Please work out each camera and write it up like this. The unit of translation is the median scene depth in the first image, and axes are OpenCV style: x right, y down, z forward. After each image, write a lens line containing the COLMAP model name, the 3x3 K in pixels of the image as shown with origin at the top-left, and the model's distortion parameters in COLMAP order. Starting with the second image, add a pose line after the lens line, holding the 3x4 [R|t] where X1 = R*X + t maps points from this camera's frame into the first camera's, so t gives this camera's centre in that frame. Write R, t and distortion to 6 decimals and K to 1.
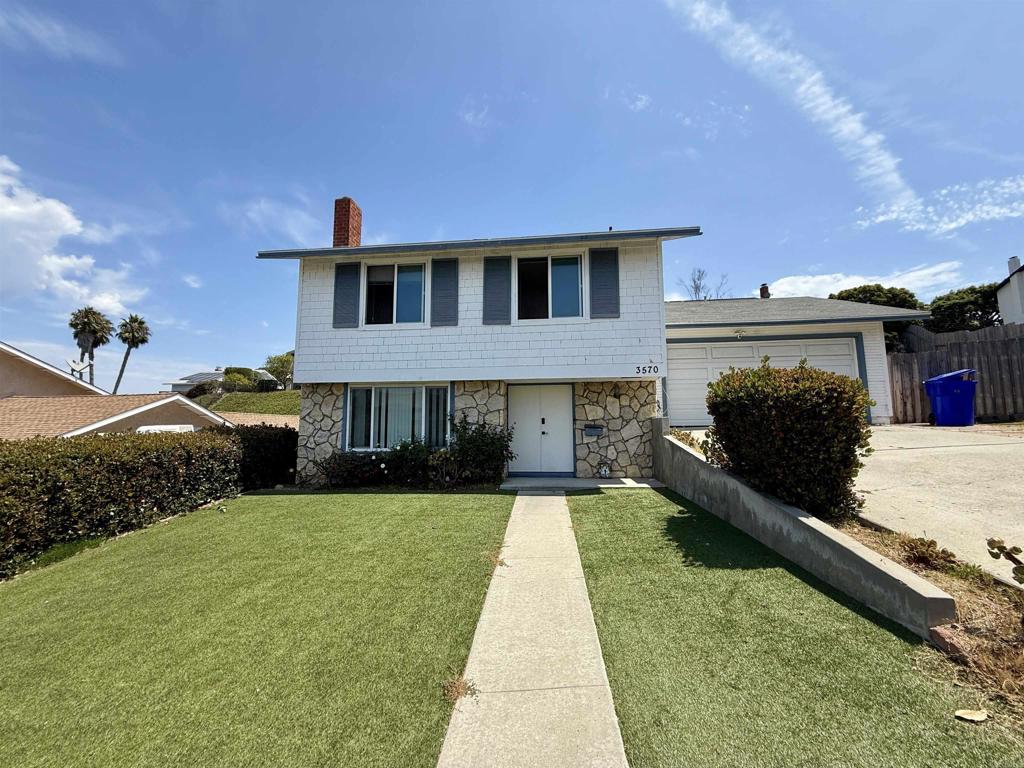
lens RADIAL K [[406.4, 0, 507.2], [0, 406.4, 381.6], [0, 0, 1]] dist [0.001170, 0.000496]
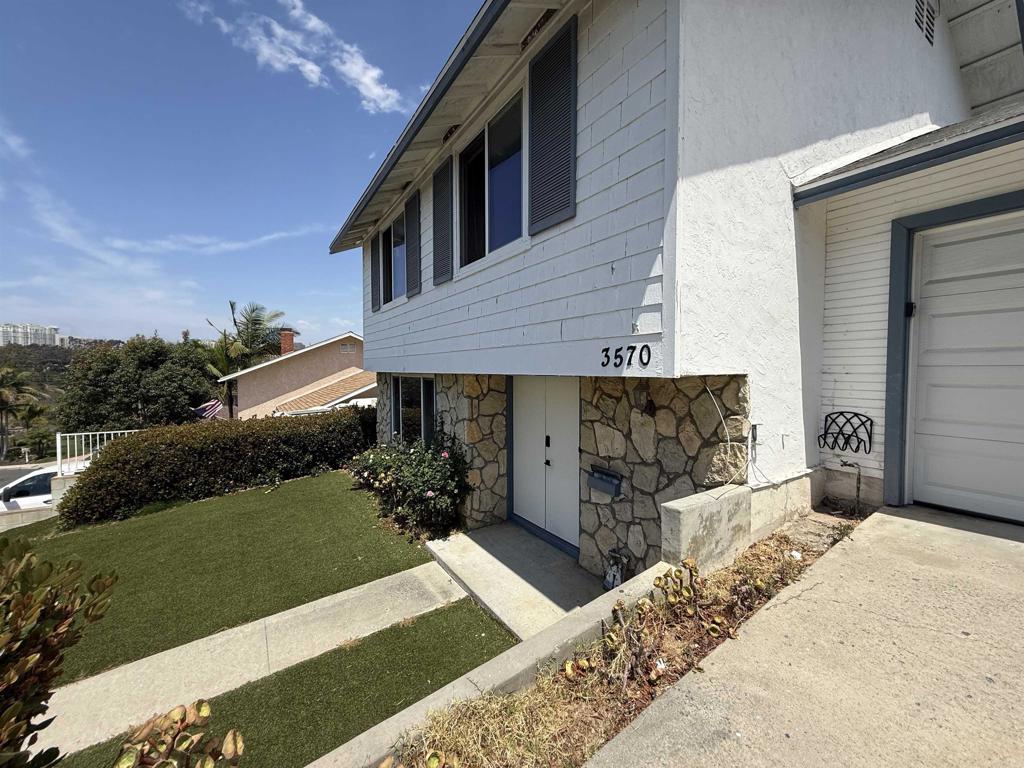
lens RADIAL K [[406.4, 0, 512.0], [0, 406.4, 378.8], [0, 0, 1]] dist [0.001170, 0.000496]
pose [[0.640409, 0.022683, -0.767699, 0.495752], [0.084140, 0.991475, 0.099484, -0.047636], [0.763411, -0.128305, 0.633041, 0.649192]]
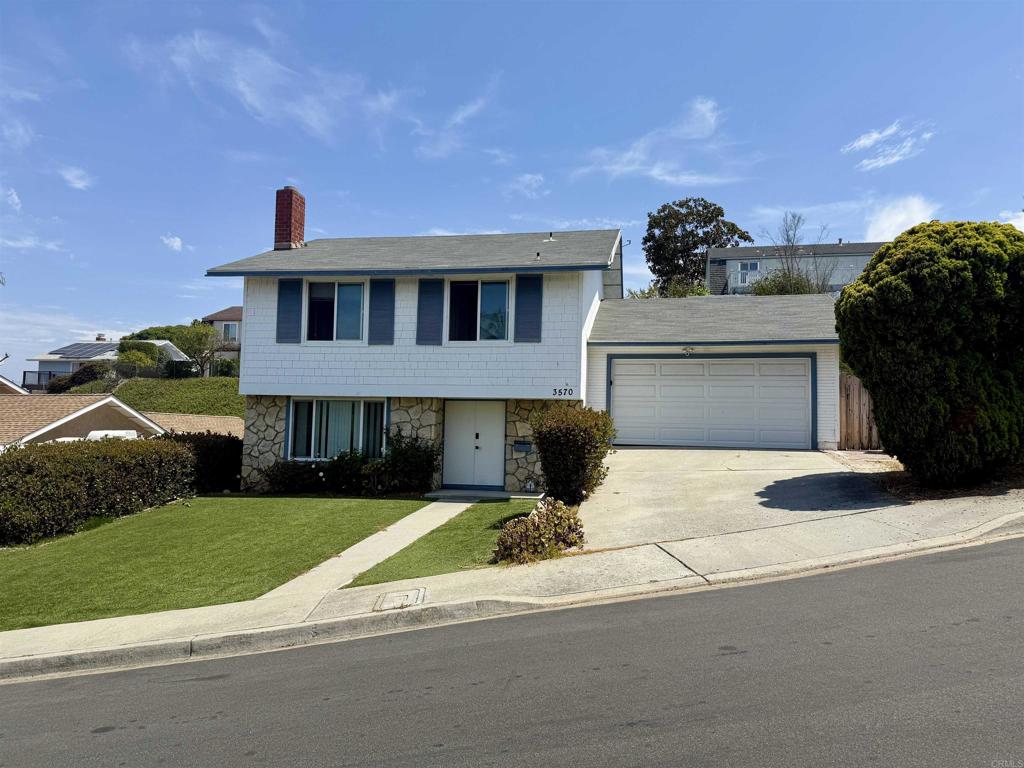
lens RADIAL K [[707.6, 0, 521.6], [0, 707.6, 388.4], [0, 0, 1]] dist [0.056367, -0.018838]
pose [[0.997898, 0.022311, -0.060839, 0.318453], [-0.019147, 0.998458, 0.052099, -0.123605], [0.061907, -0.050825, 0.996787, -0.802551]]
